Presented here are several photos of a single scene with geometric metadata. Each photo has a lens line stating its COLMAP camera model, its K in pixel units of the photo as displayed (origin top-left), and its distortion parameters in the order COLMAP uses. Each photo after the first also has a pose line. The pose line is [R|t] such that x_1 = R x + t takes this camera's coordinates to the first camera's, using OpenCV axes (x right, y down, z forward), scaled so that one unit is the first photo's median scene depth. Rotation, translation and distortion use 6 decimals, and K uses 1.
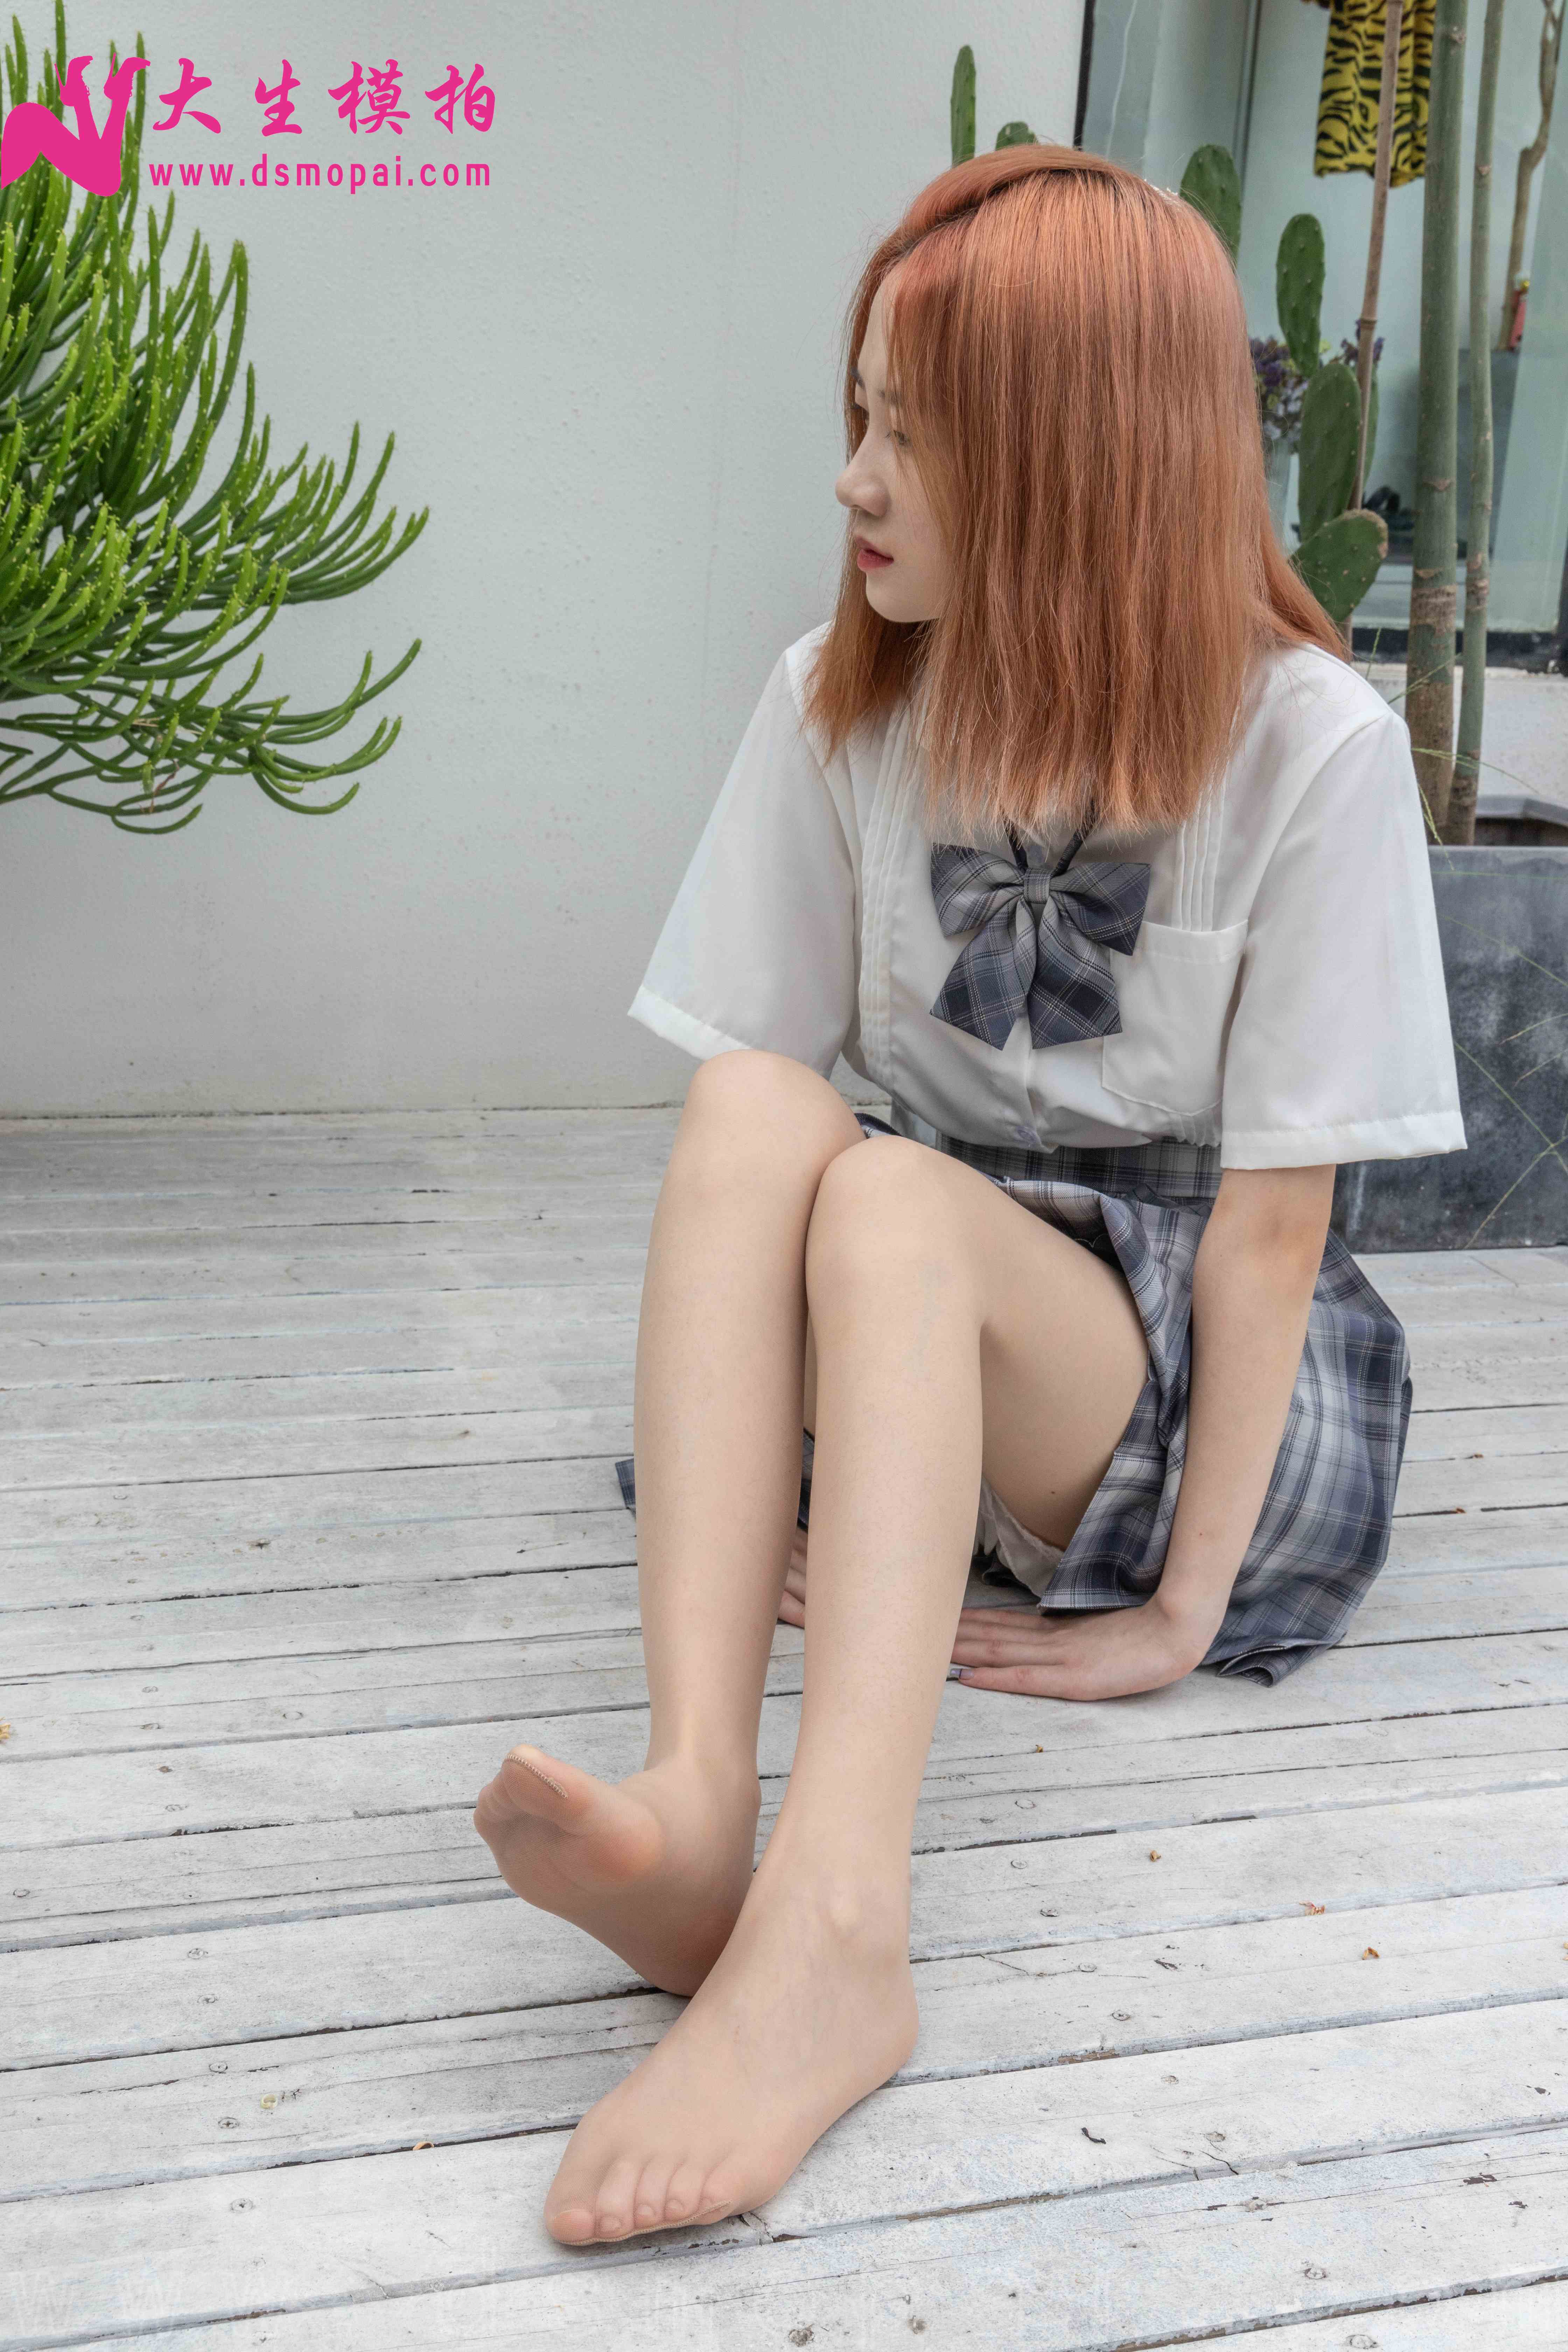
lens RADIAL K [[2916.6, 0, 784.5], [0, 2916.6, 1169.6], [0, 0, 1]] dist [0.025125, 0.043240]
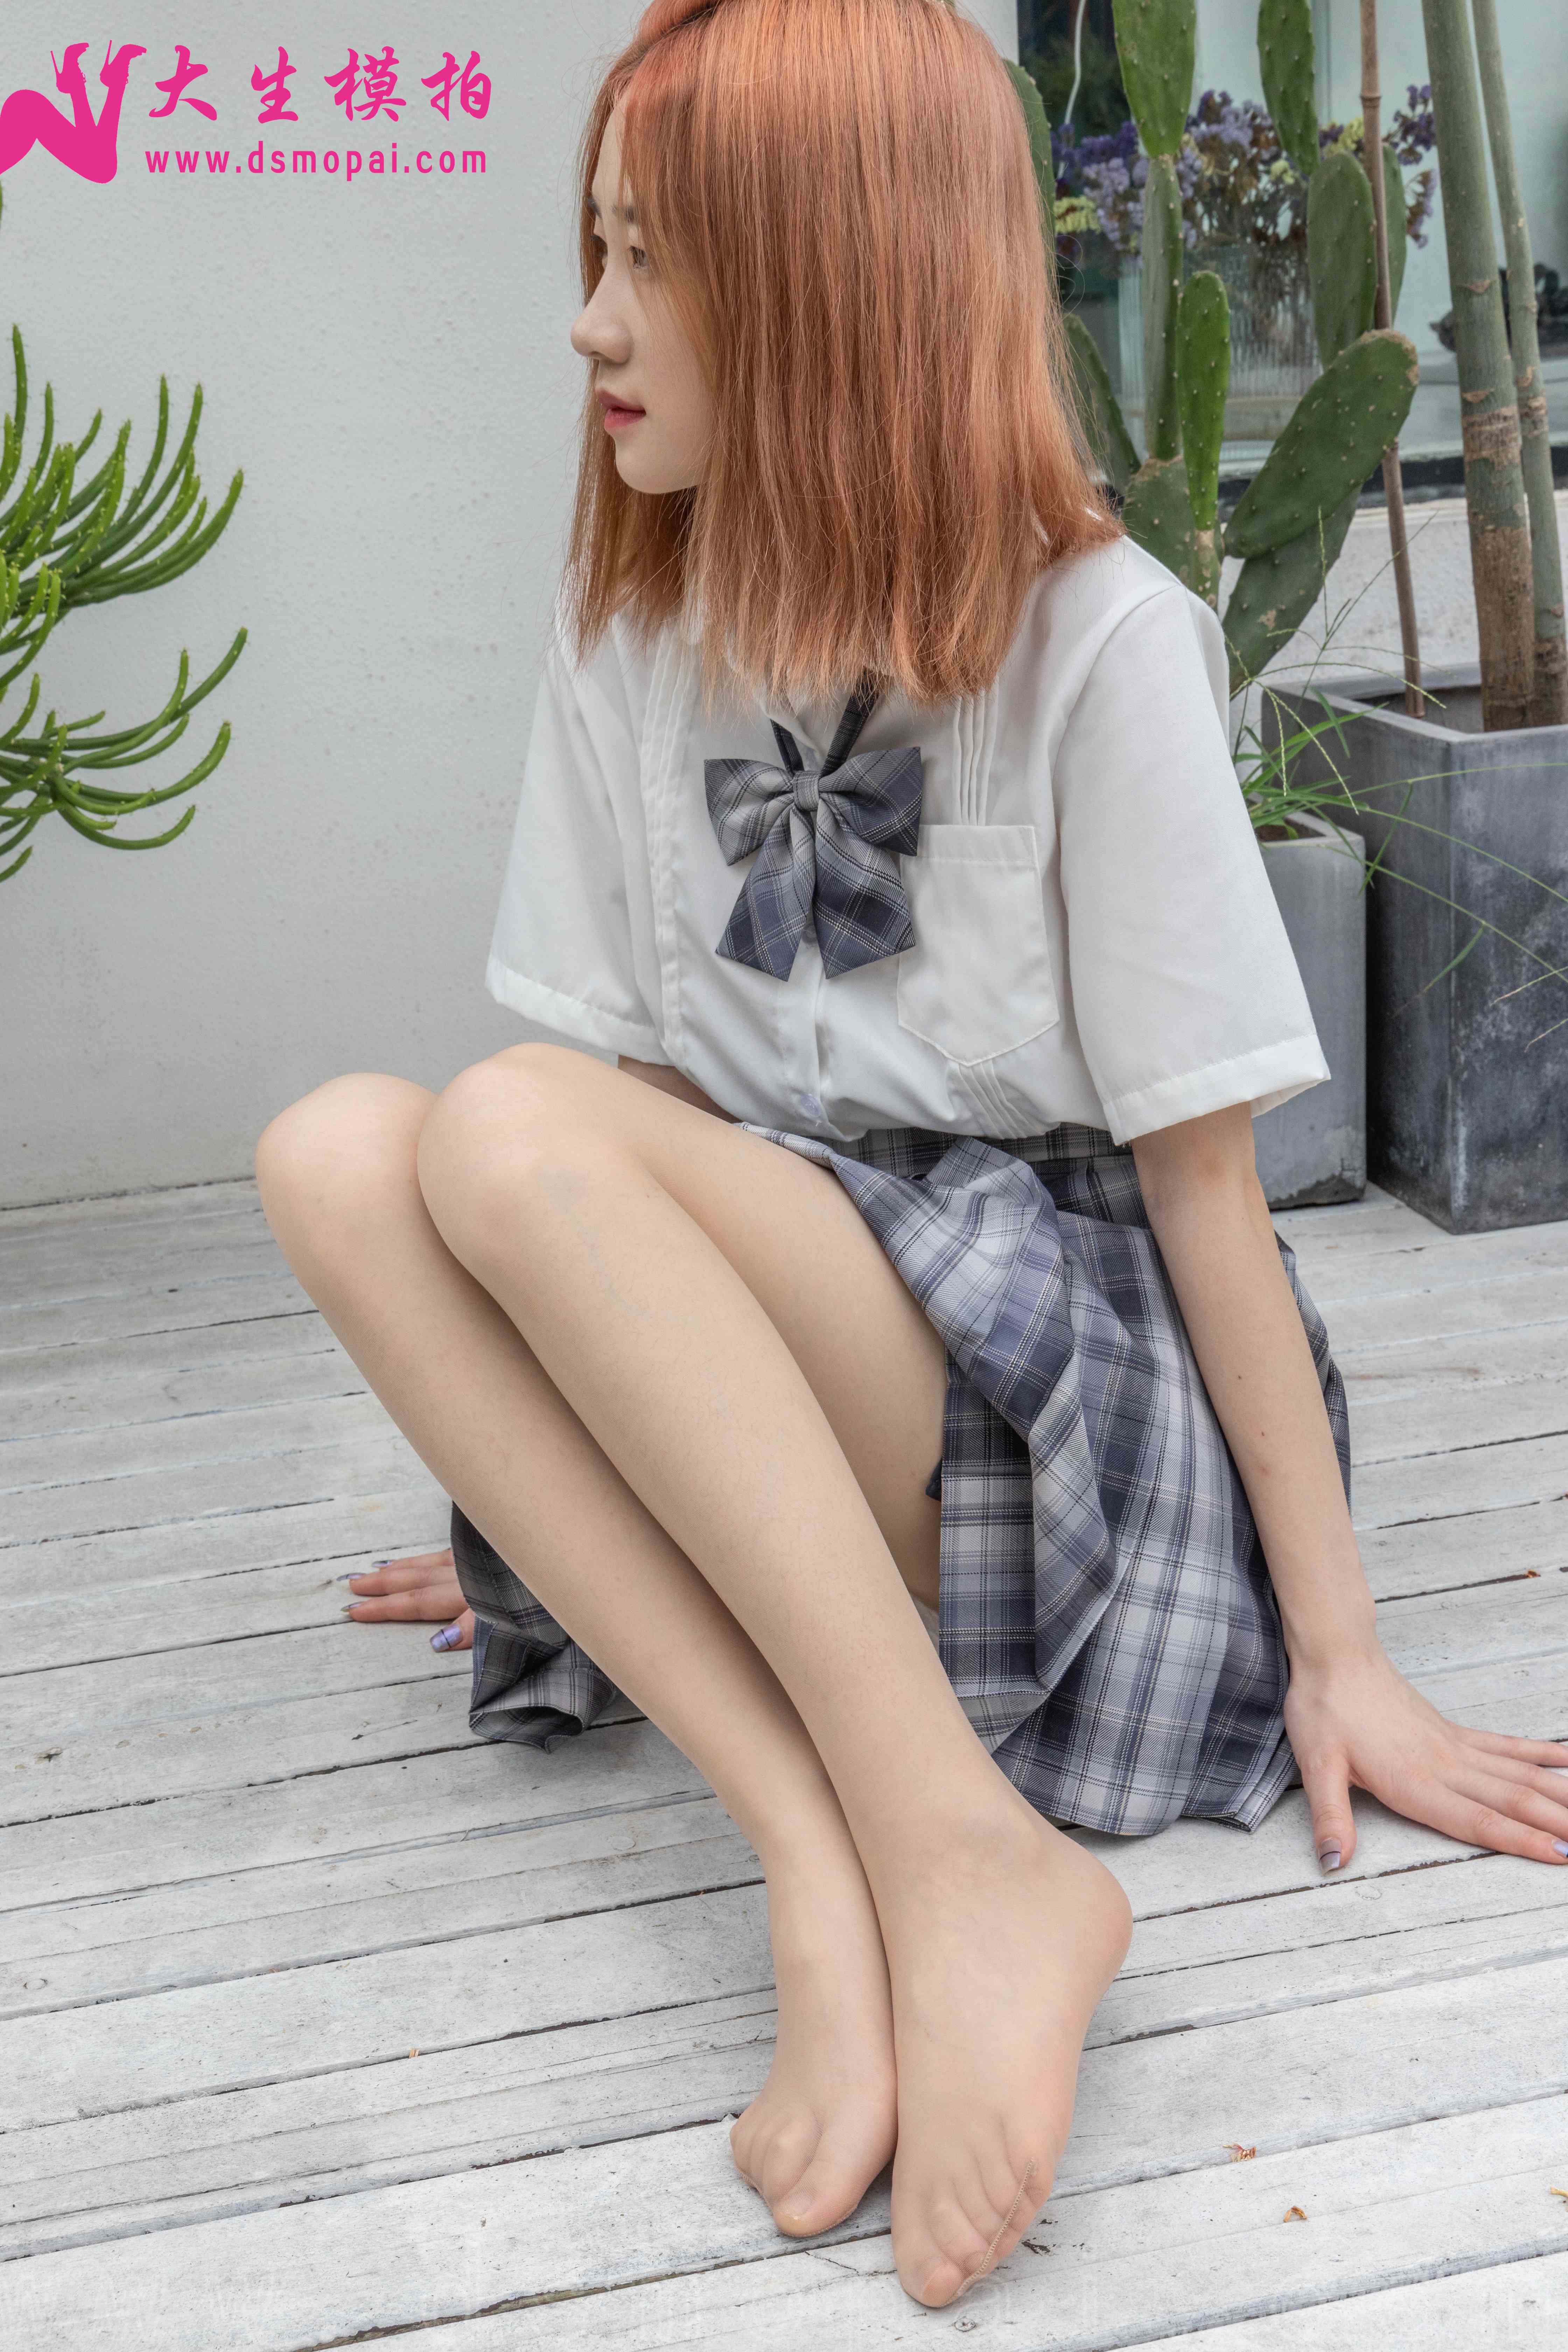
lens RADIAL K [[3313.8, 0, 778.0], [0, 3313.8, 1170.9], [0, 0, 1]] dist [0.027917, -0.027904]
pose [[0.989991, -0.099110, -0.100477, 0.144652], [0.101207, 0.994737, 0.015977, -0.033994], [0.098365, -0.025986, 0.994811, 0.077328]]
